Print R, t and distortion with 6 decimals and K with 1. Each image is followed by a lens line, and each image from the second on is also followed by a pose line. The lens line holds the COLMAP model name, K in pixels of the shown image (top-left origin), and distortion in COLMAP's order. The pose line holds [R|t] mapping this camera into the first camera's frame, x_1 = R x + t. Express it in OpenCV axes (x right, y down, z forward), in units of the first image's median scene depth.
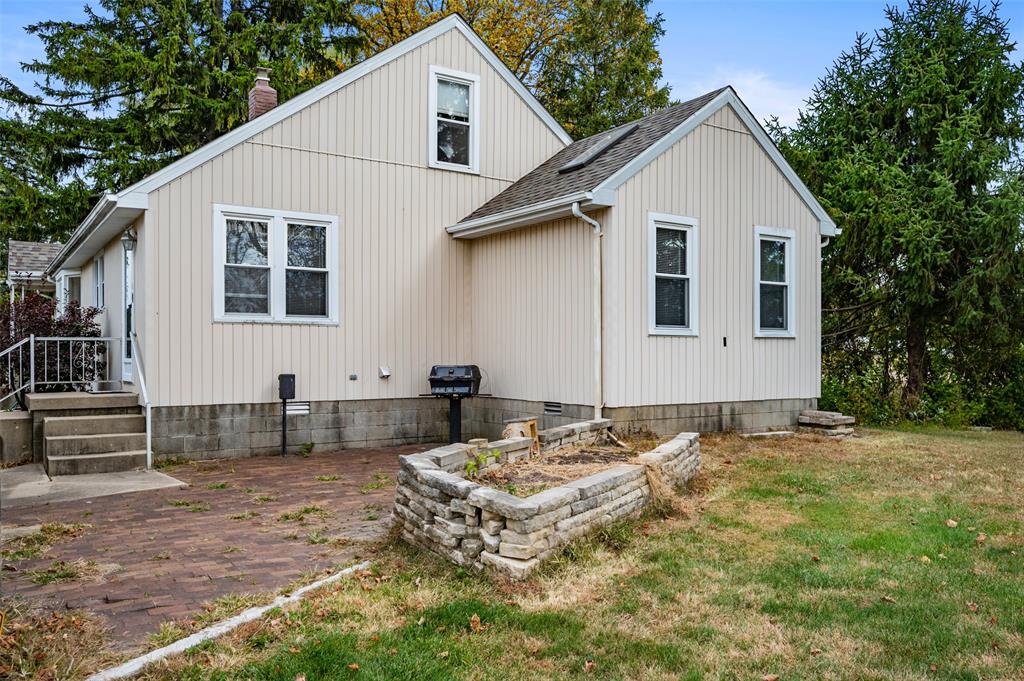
lens RADIAL K [[779.7, 0, 511.2], [0, 779.7, 356.8], [0, 0, 1]] dist [0.000021, -0.000143]
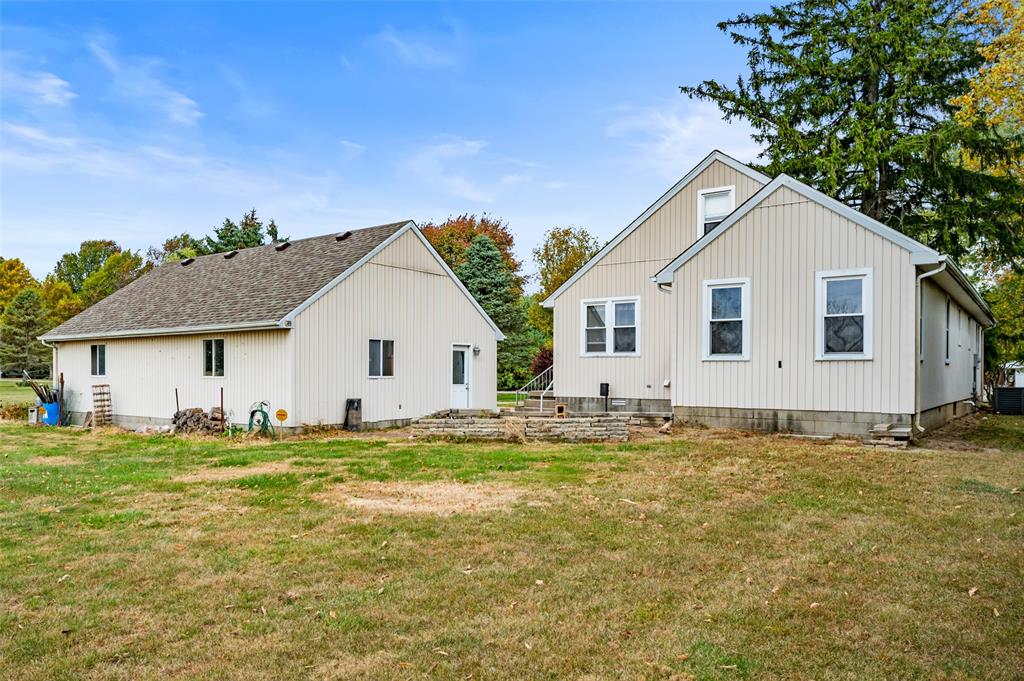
lens RADIAL K [[691.1, 0, 508.4], [0, 691.1, 380.6], [0, 0, 1]] dist [0.004251, 0.000652]
pose [[0.391700, 0.013017, -0.920001, 1.150039], [-0.006603, 0.999914, 0.011336, -0.001849], [0.920069, 0.001635, 0.391752, 0.105788]]
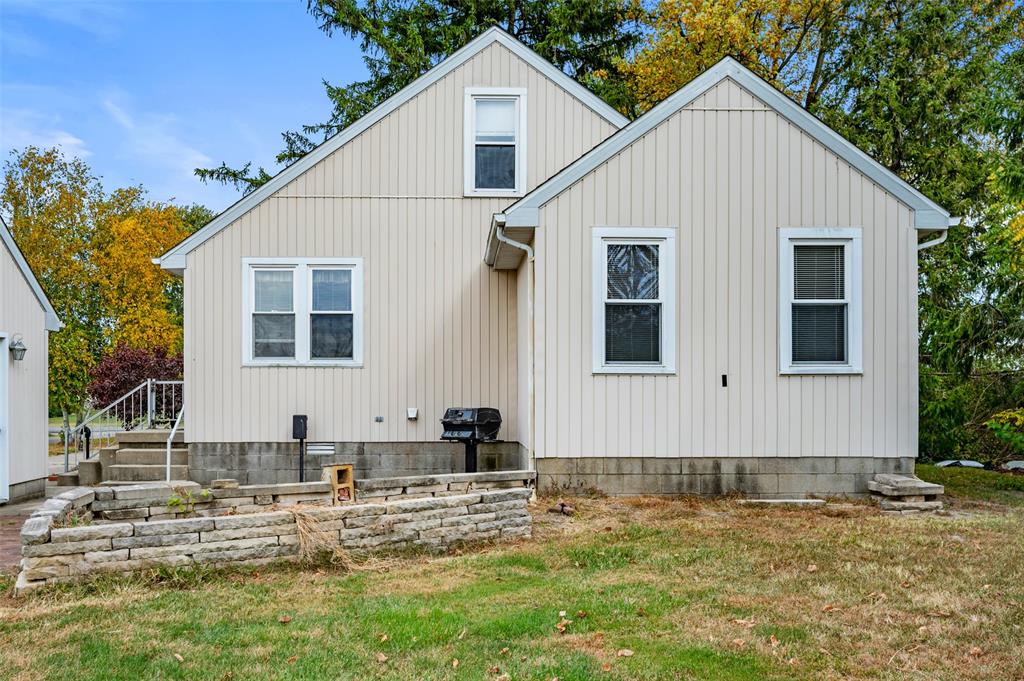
lens RADIAL K [[892.5, 0, 477.8], [0, 892.5, 395.3], [0, 0, 1]] dist [-0.002173, 0.002219]
pose [[0.854960, 0.000649, -0.518694, 0.513845], [-0.001628, 0.999998, -0.001433, -0.002653], [0.518692, 0.002069, 0.854959, 0.099899]]
